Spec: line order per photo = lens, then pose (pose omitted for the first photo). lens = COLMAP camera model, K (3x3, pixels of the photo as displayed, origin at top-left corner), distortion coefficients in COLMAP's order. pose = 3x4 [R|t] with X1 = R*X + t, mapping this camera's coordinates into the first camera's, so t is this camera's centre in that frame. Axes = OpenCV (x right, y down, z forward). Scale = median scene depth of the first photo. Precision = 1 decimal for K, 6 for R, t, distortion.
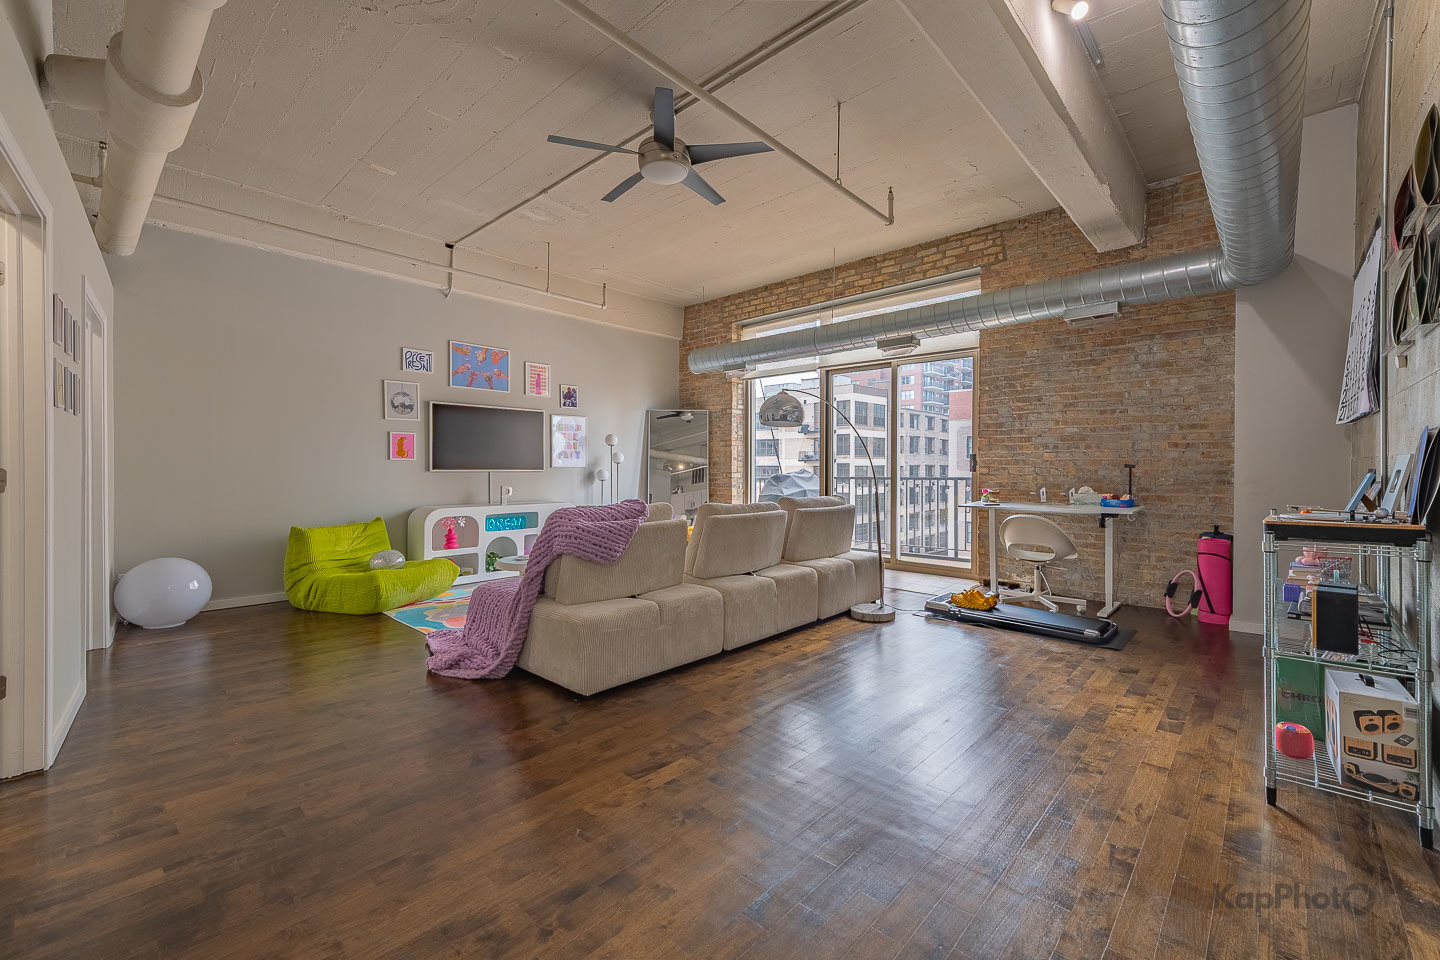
lens RADIAL K [[594.6, 0, 710.2], [0, 594.6, 476.5], [0, 0, 1]] dist [0.004762, -0.002391]
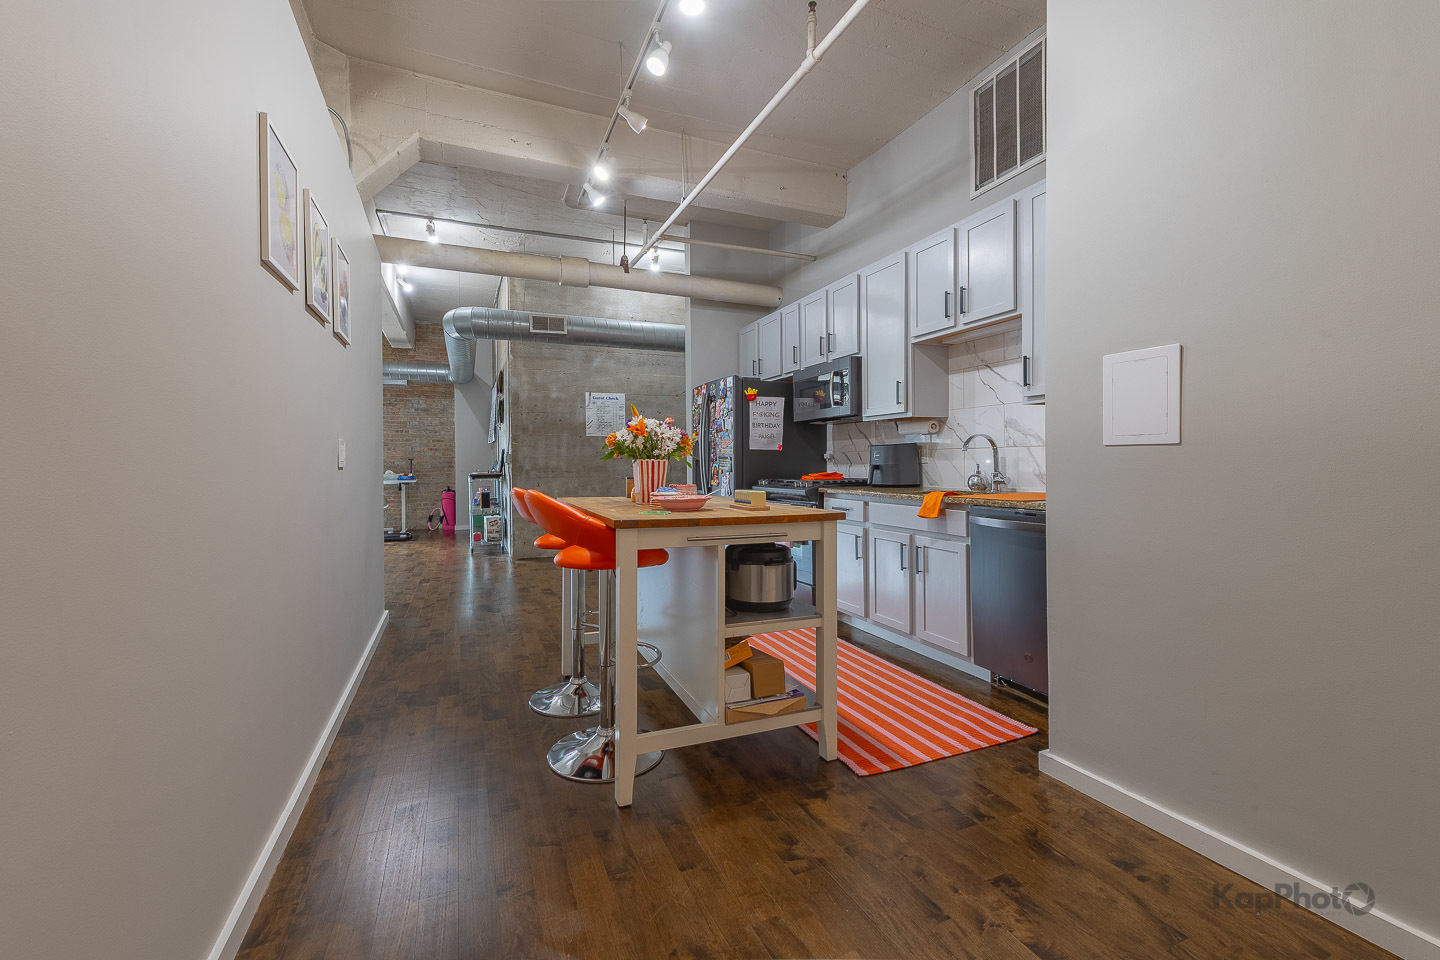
lens RADIAL K [[594.6, 0, 720.4], [0, 594.6, 466.6], [0, 0, 1]] dist [0.004762, -0.002391]
pose [[0.393511, -0.006552, 0.919296, -0.729675], [0.023614, 0.999717, -0.002983, 0.037582], [-0.919016, 0.022882, 0.393554, -0.743891]]
